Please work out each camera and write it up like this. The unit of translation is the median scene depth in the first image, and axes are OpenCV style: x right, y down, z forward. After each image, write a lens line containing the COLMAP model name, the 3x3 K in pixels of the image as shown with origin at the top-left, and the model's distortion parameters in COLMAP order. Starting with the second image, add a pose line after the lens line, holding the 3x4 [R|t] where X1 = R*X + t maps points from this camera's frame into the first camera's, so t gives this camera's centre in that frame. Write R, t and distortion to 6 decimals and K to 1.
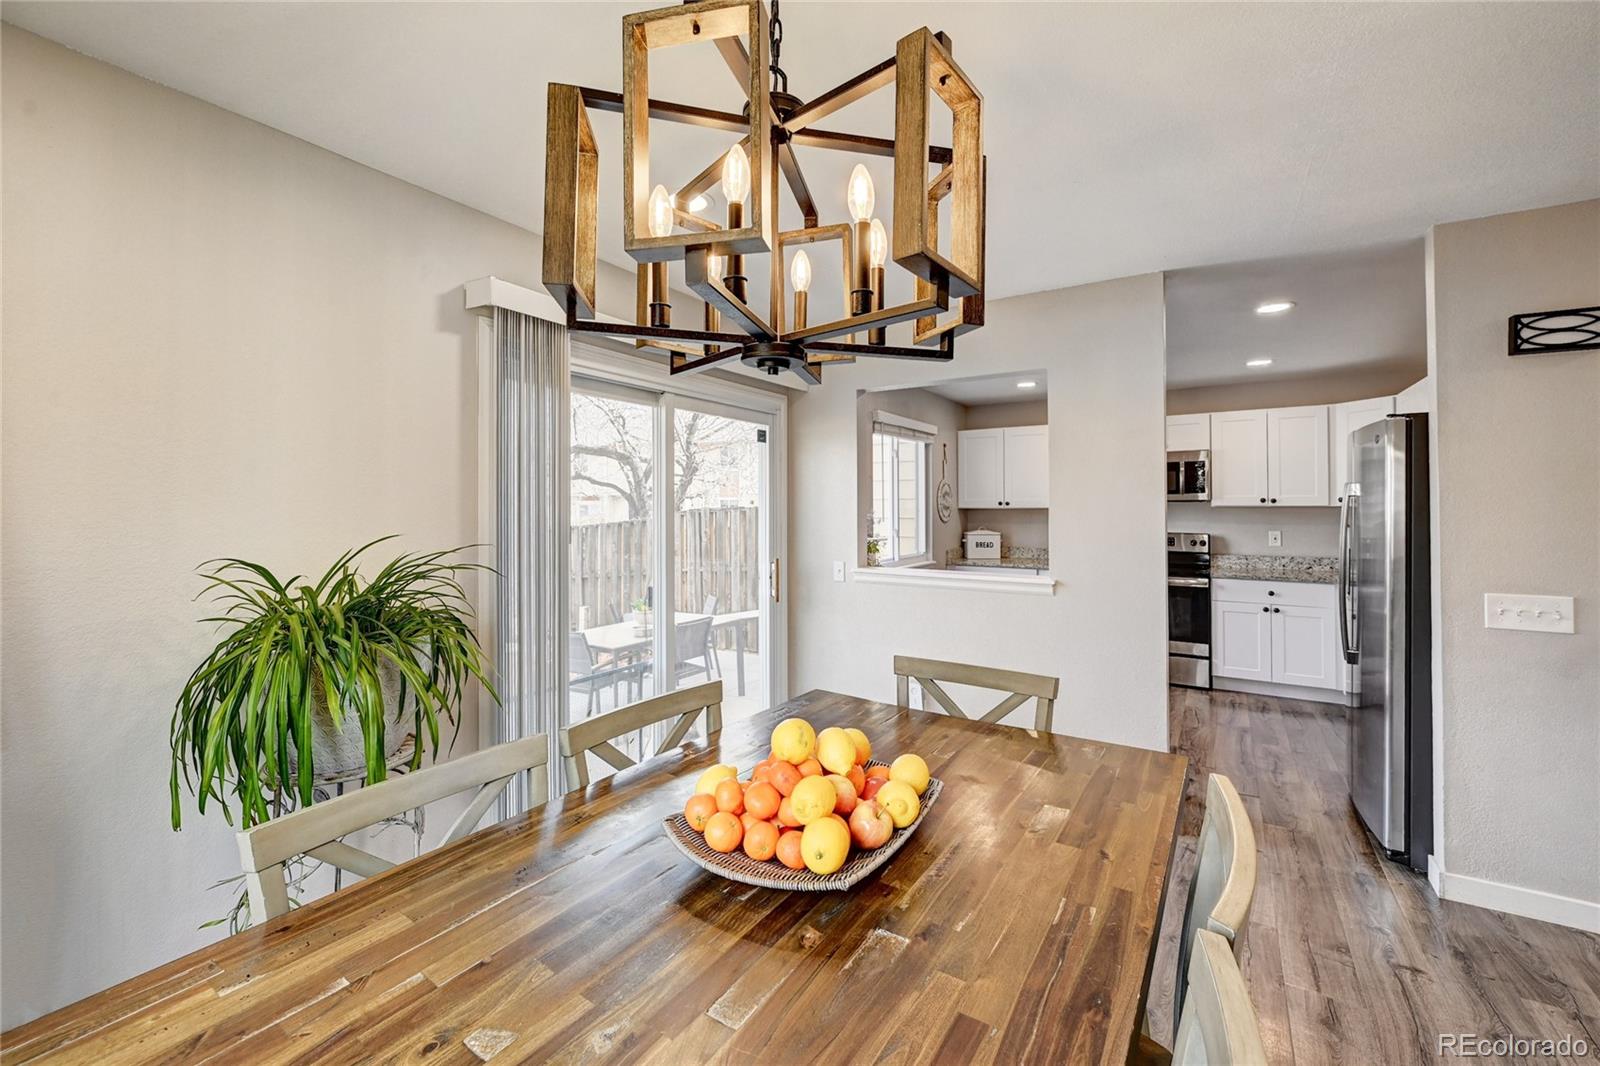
lens RADIAL K [[648.8, 0, 831.5], [0, 648.8, 499.7], [0, 0, 1]] dist [-0.002222, 0.000277]
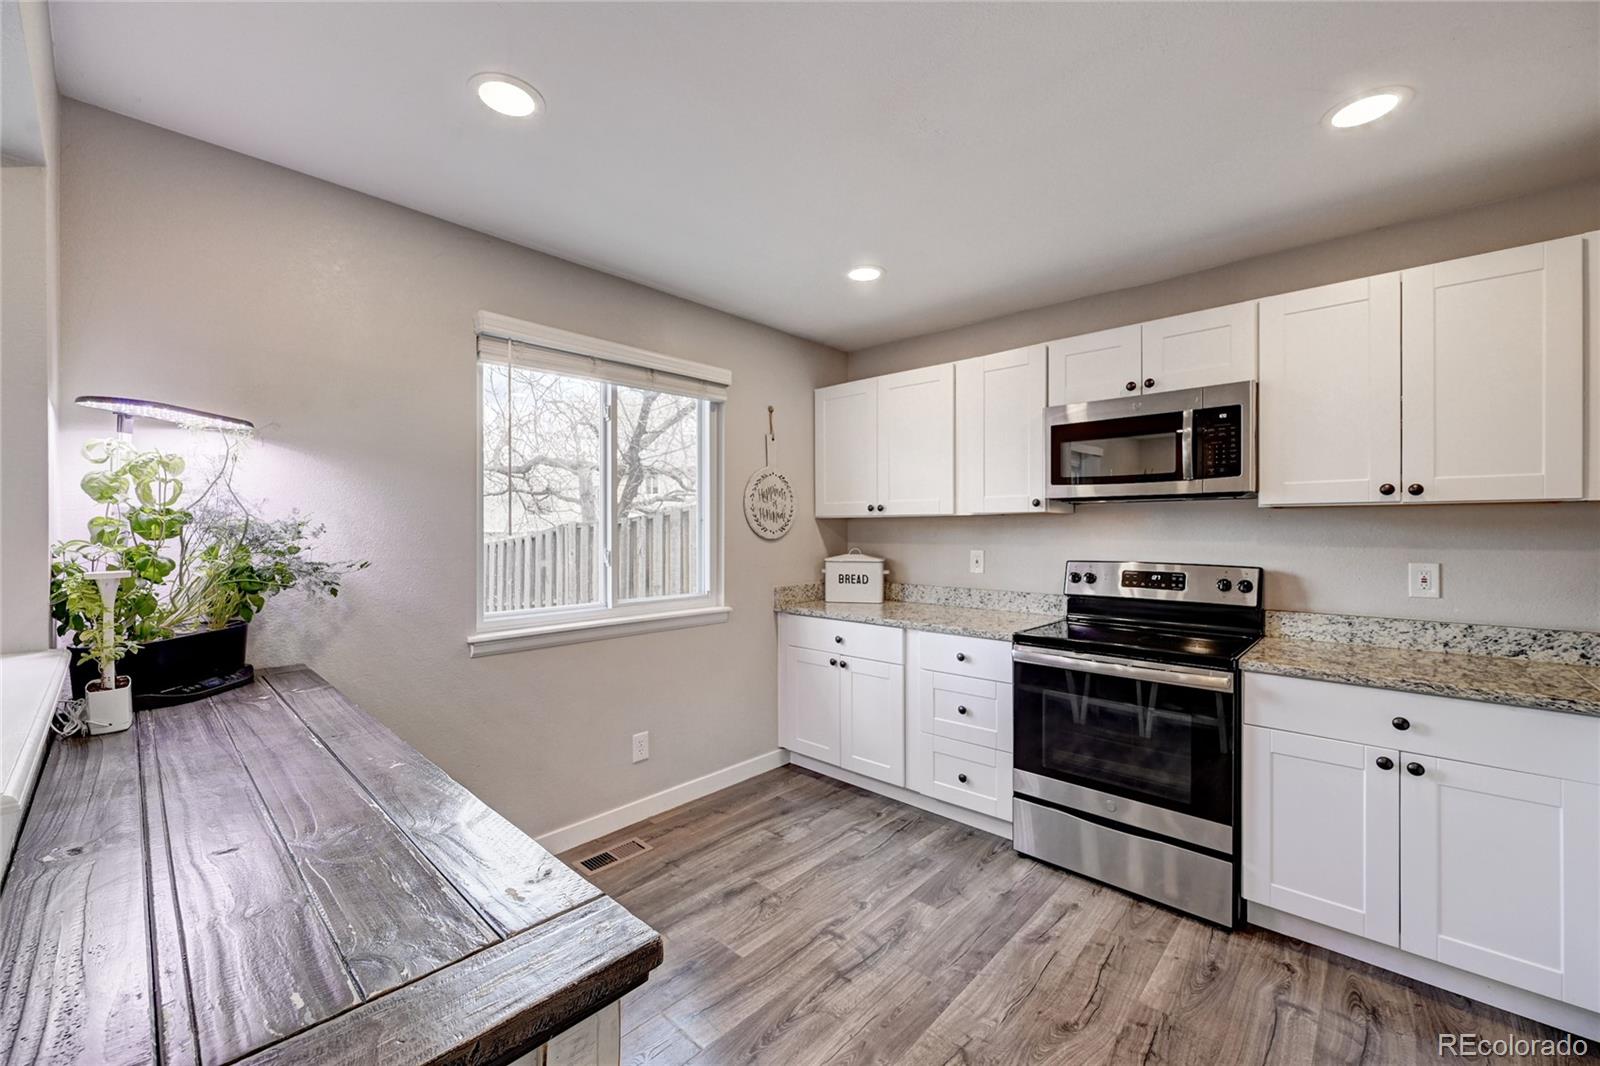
lens RADIAL K [[648.8, 0, 792.1], [0, 648.8, 530.0], [0, 0, 1]] dist [-0.002222, 0.000277]
pose [[0.979270, 0.001468, -0.202556, 0.355889], [0.001084, 0.999921, 0.012487, 0.020382], [0.202558, -0.012448, 0.979191, 0.487164]]
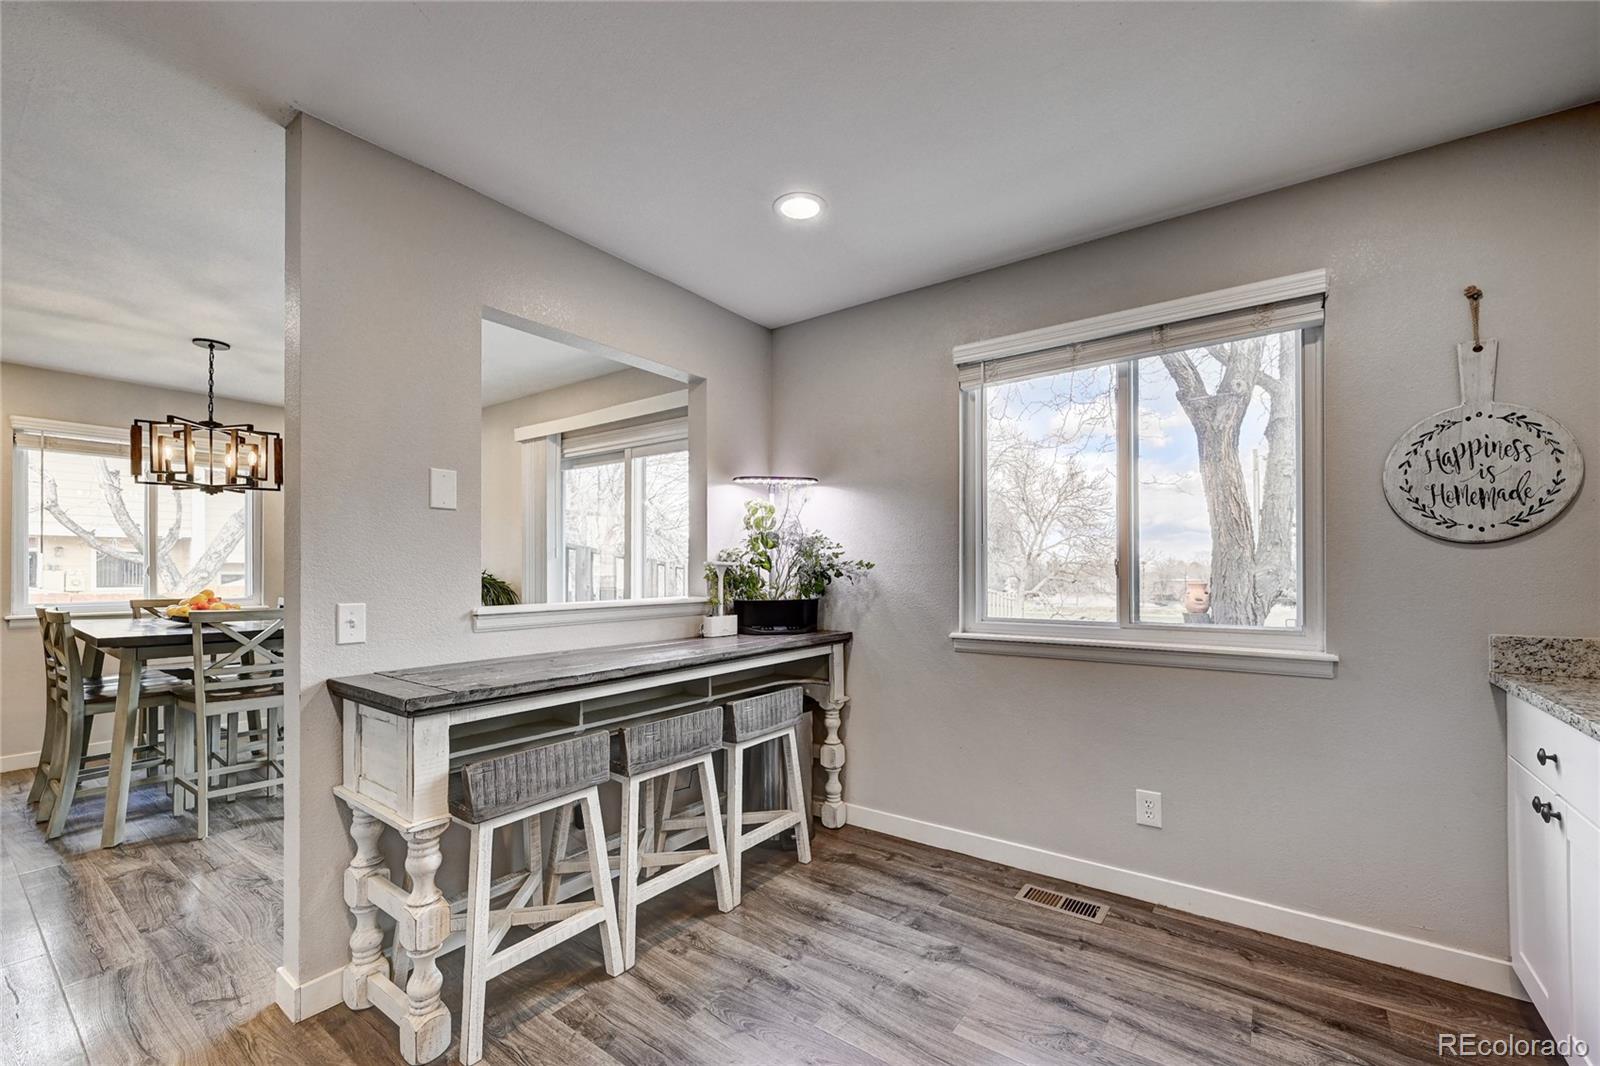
lens RADIAL K [[648.8, 0, 789.8], [0, 648.8, 560.9], [0, 0, 1]] dist [-0.002222, 0.000277]
pose [[-0.091769, -0.006894, -0.995756, 0.708552], [0.017795, 0.999805, -0.008562, 0.059275], [0.995621, -0.018505, -0.091629, 0.991007]]
